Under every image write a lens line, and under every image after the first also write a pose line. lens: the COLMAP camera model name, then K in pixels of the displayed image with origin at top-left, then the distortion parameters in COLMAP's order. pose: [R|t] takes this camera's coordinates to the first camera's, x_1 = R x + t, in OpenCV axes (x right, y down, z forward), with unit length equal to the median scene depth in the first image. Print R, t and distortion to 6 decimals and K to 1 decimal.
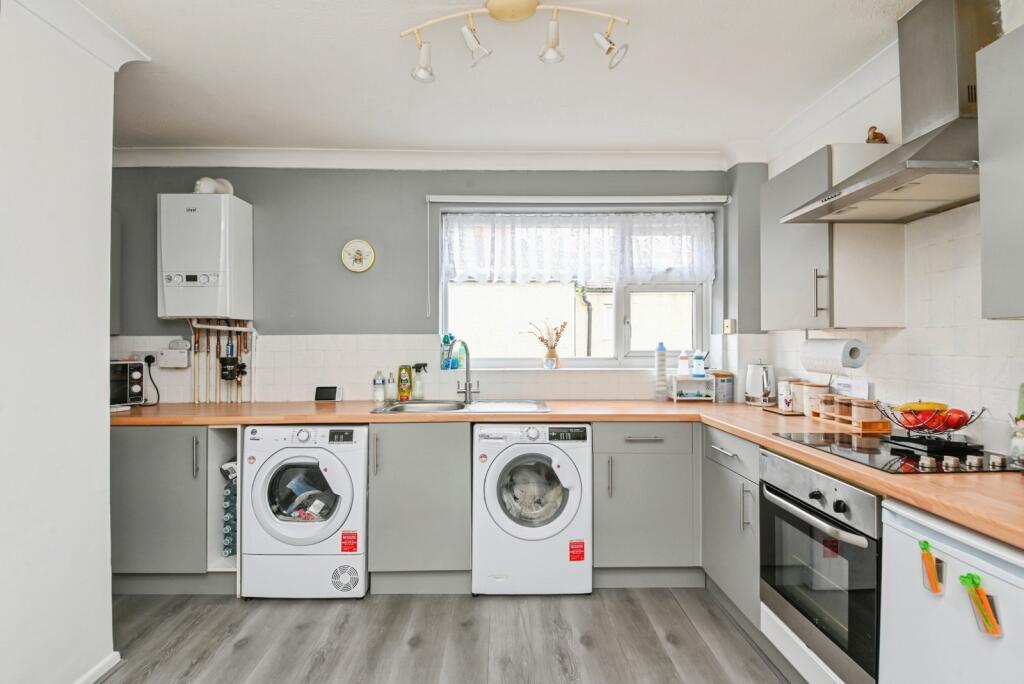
lens RADIAL K [[485.0, 0, 511.2], [0, 485.0, 328.9], [0, 0, 1]] dist [0.050845, -0.034451]
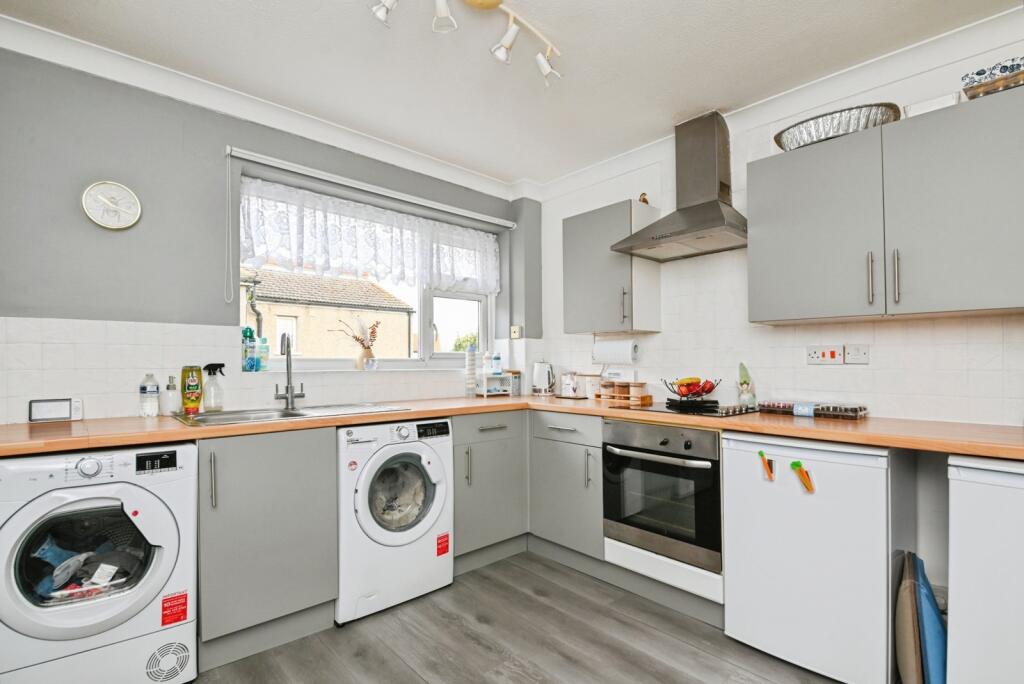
lens RADIAL K [[484.6, 0, 512.0], [0, 484.6, 342.0], [0, 0, 1]] dist [0.047428, -0.039619]
pose [[0.755683, 0.027764, 0.654348, -0.419239], [-0.019039, 0.999610, -0.020425, 0.054689], [-0.654660, 0.002977, 0.755917, 0.145432]]
